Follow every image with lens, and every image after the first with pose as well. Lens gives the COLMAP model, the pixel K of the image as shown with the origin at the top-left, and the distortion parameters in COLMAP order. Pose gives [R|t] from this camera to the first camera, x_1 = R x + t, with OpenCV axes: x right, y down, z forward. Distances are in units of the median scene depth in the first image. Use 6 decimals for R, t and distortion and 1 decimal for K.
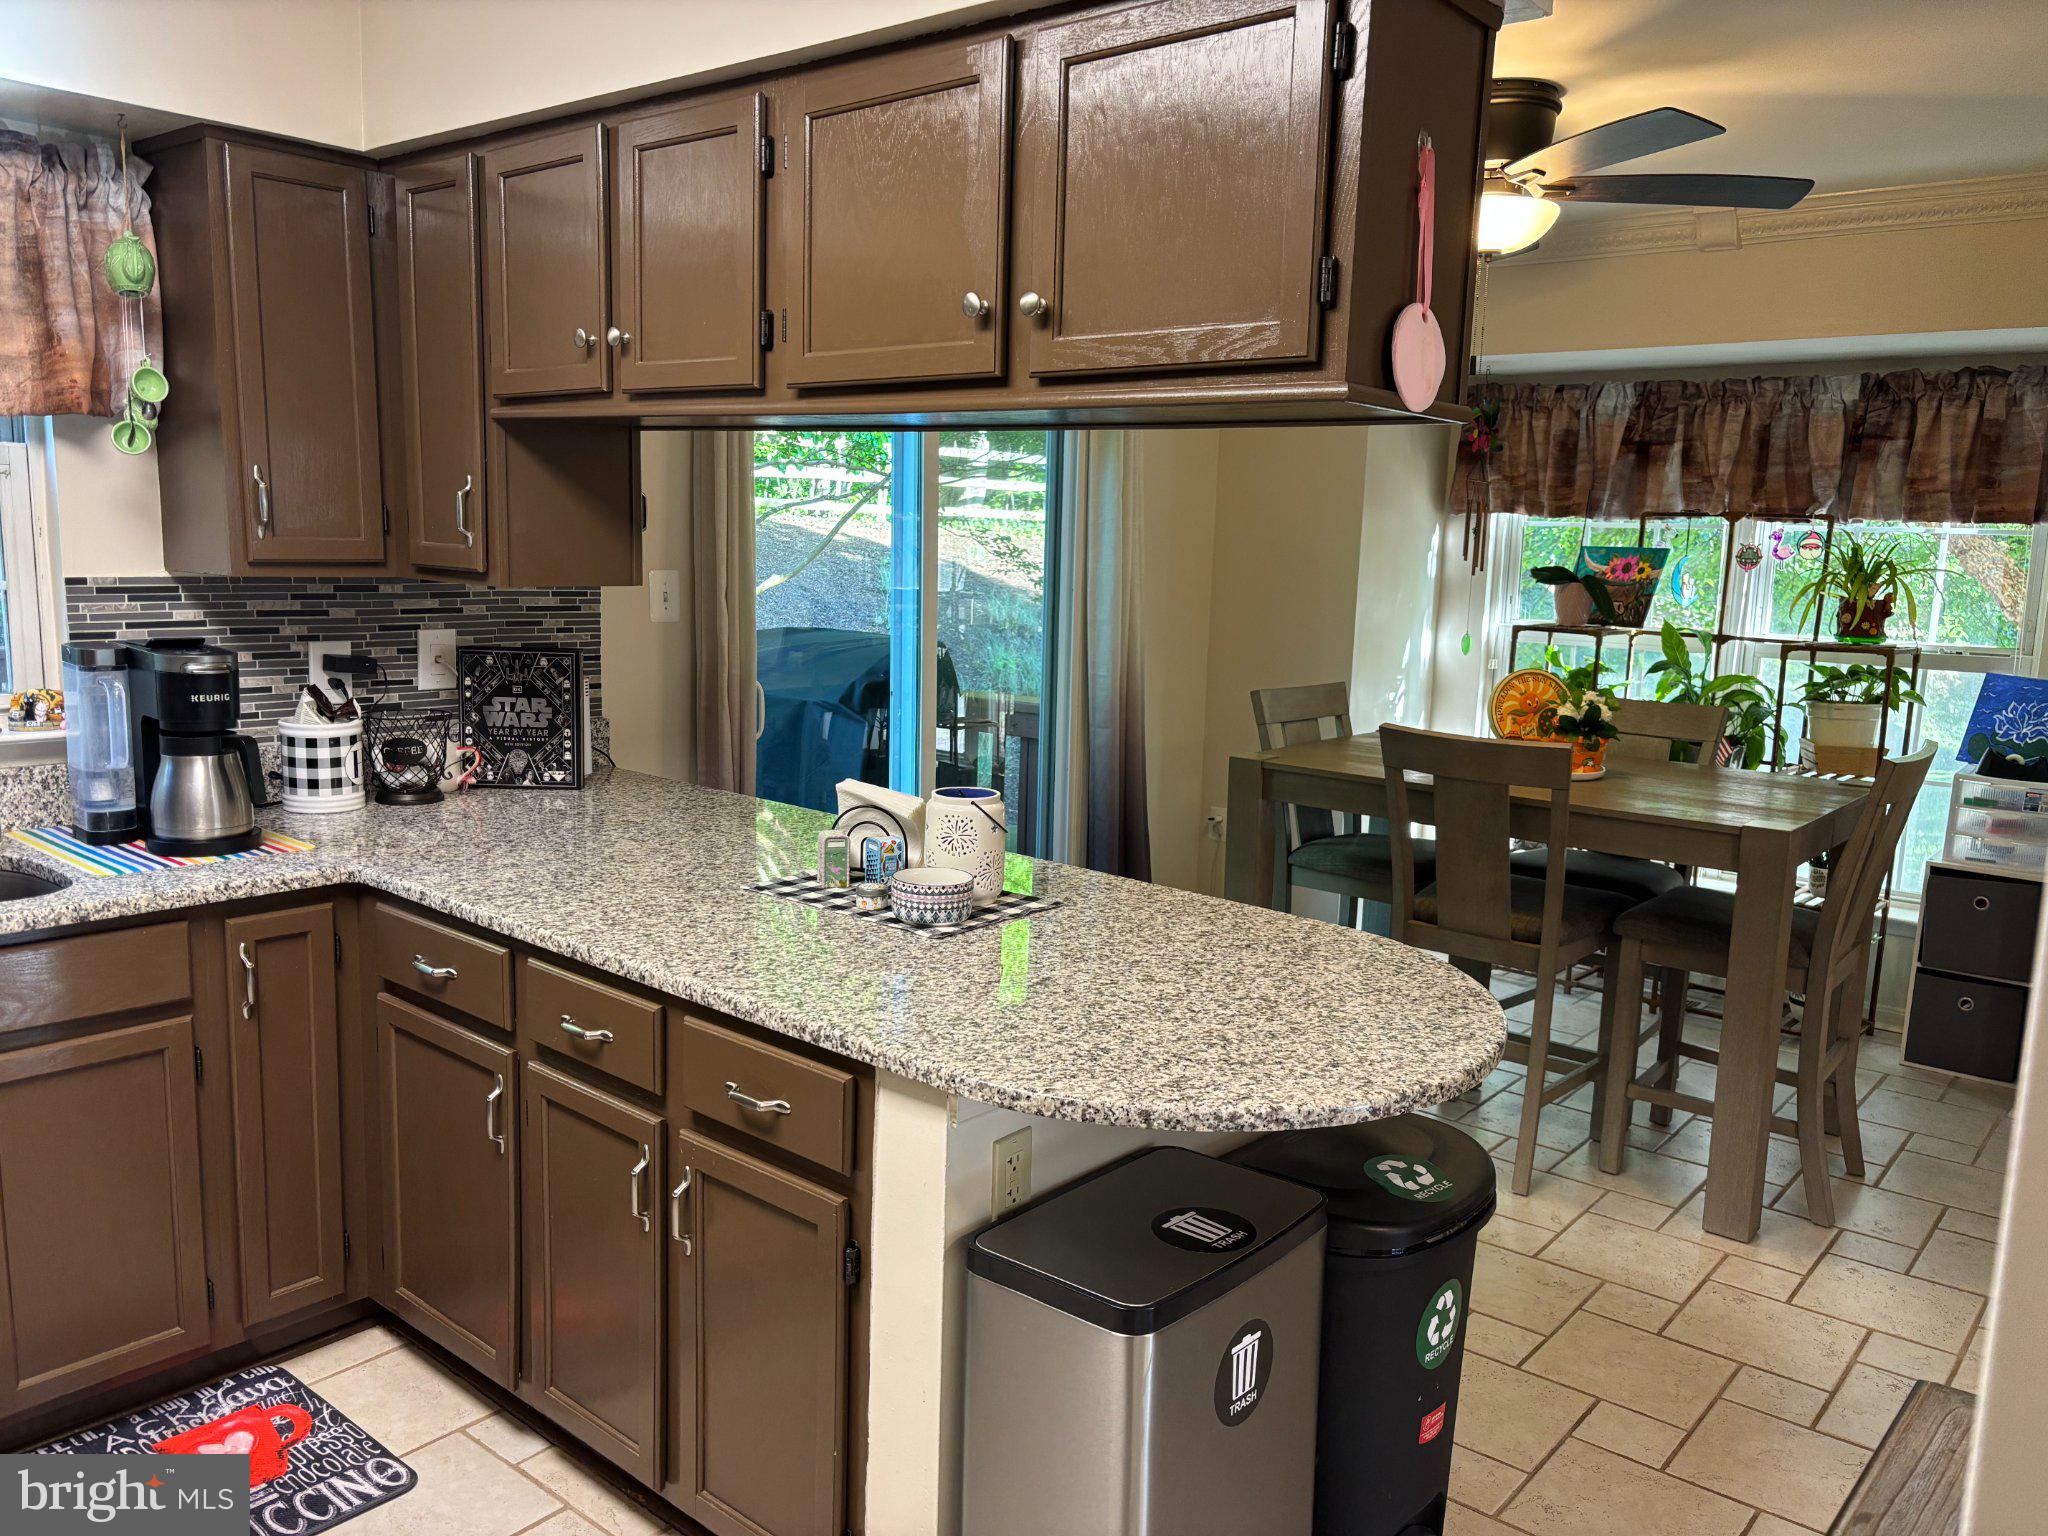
lens RADIAL K [[1569.0, 0, 1021.6], [0, 1569.0, 774.5], [0, 0, 1]] dist [0.044799, -0.049732]
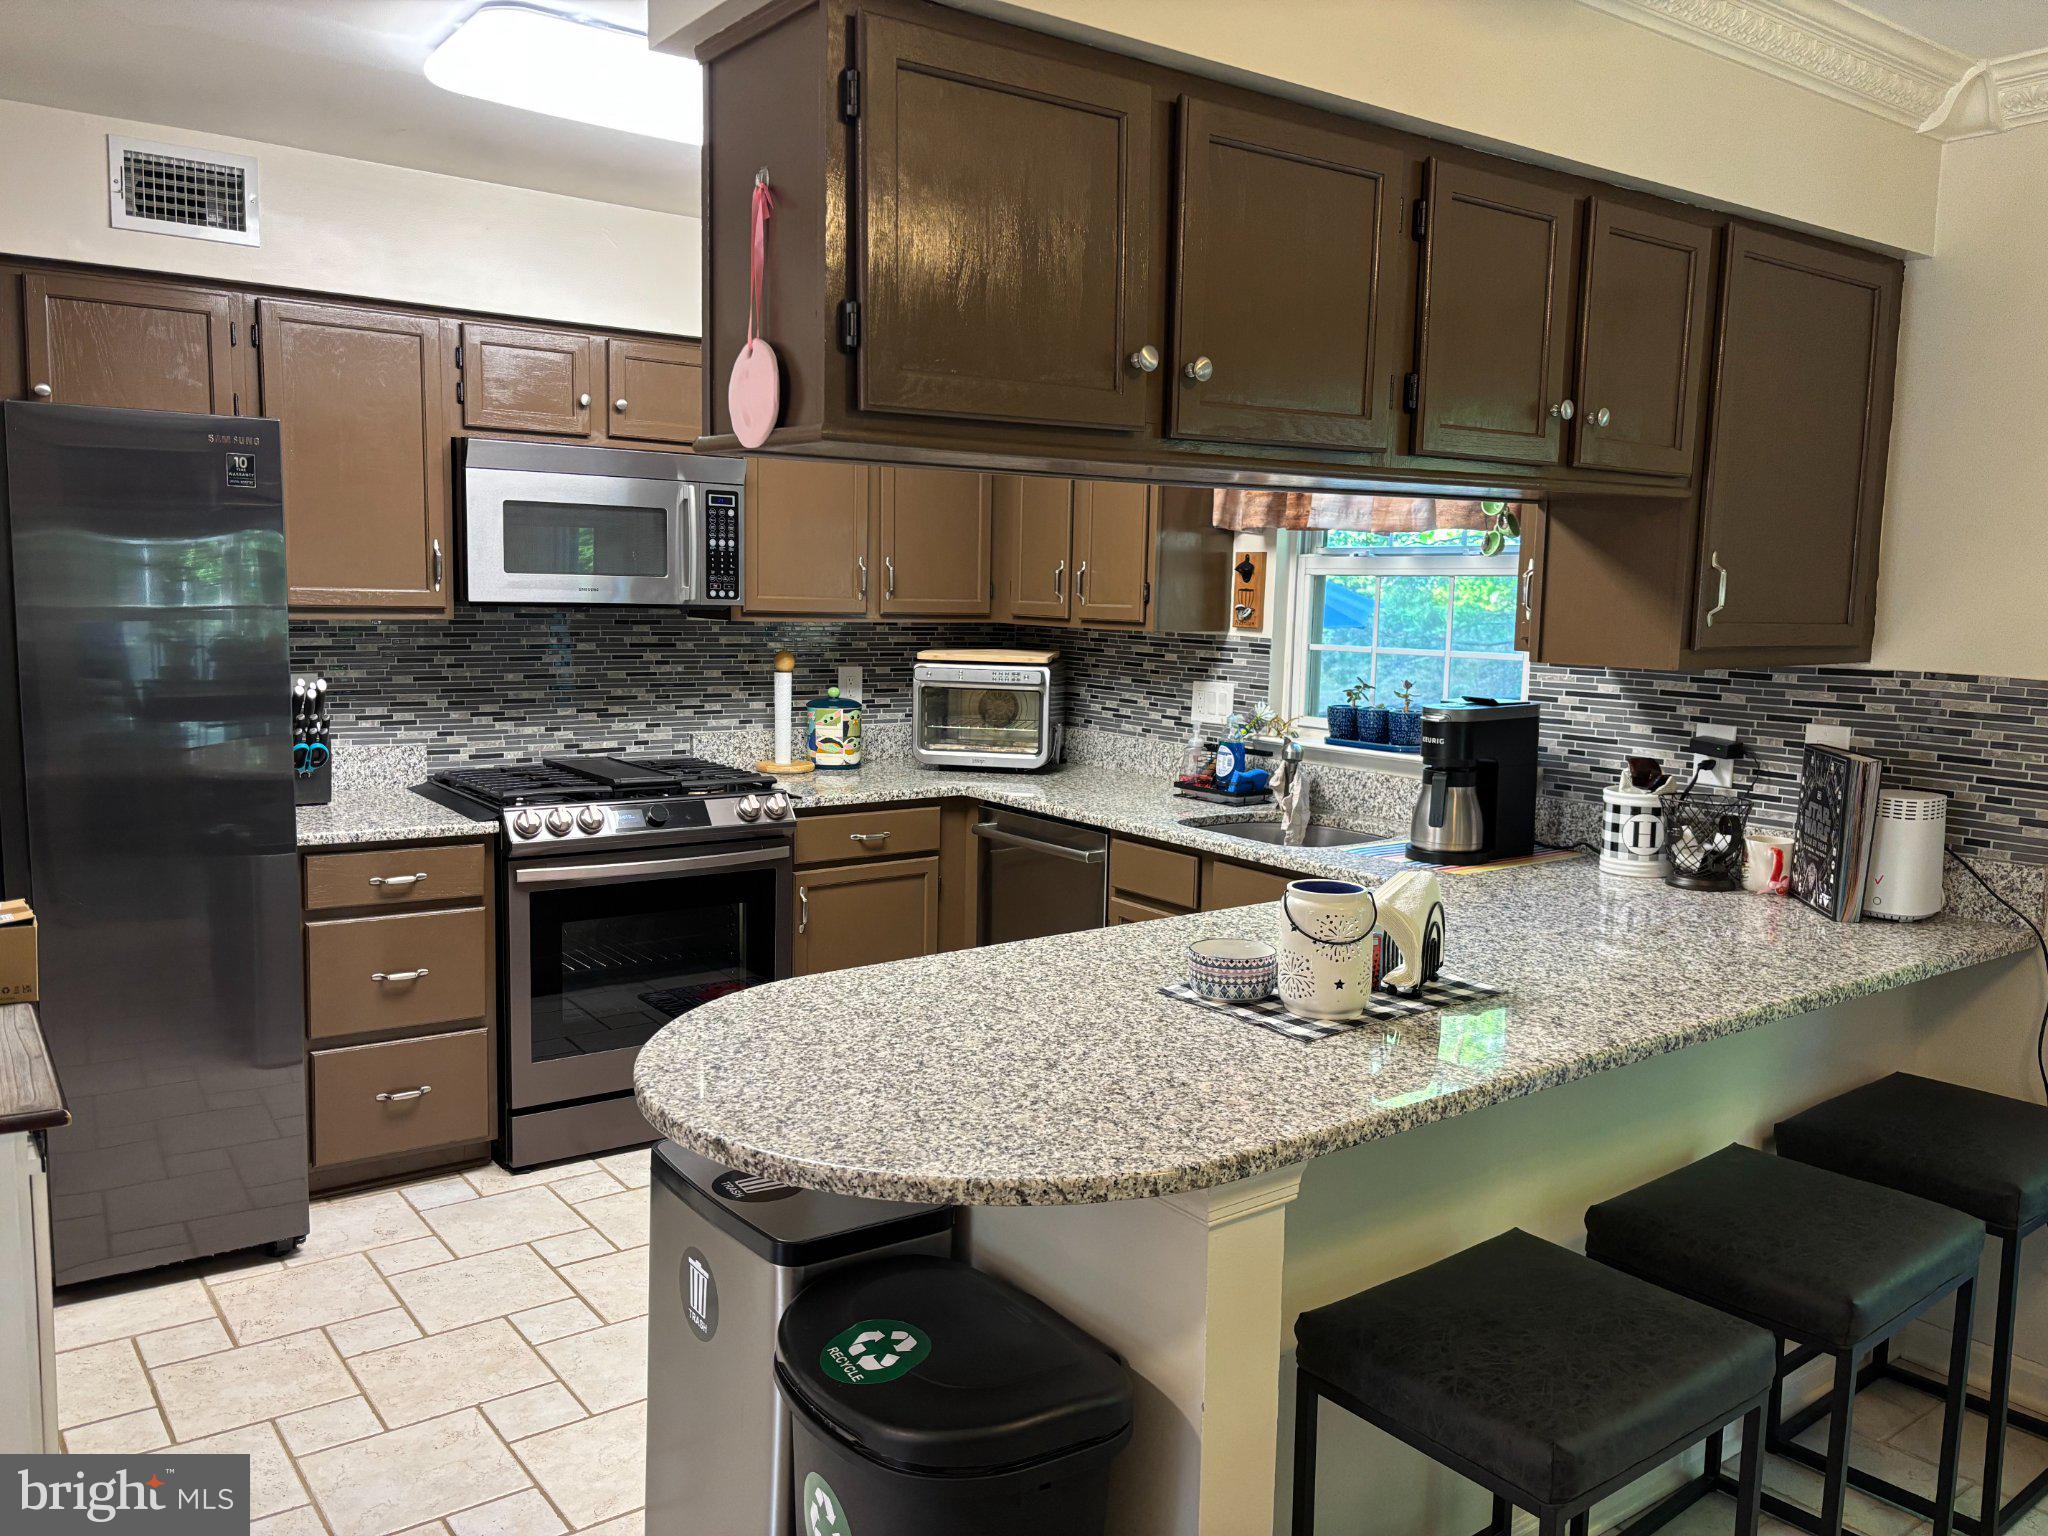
lens RADIAL K [[1569.0, 0, 1028.3], [0, 1569.0, 757.6], [0, 0, 1]] dist [0.044799, -0.049732]
pose [[-0.237469, 0.072890, -0.968657, 1.223250], [-0.175841, 0.977482, 0.116662, -0.190950], [0.955347, 0.198033, -0.219304, 1.461513]]
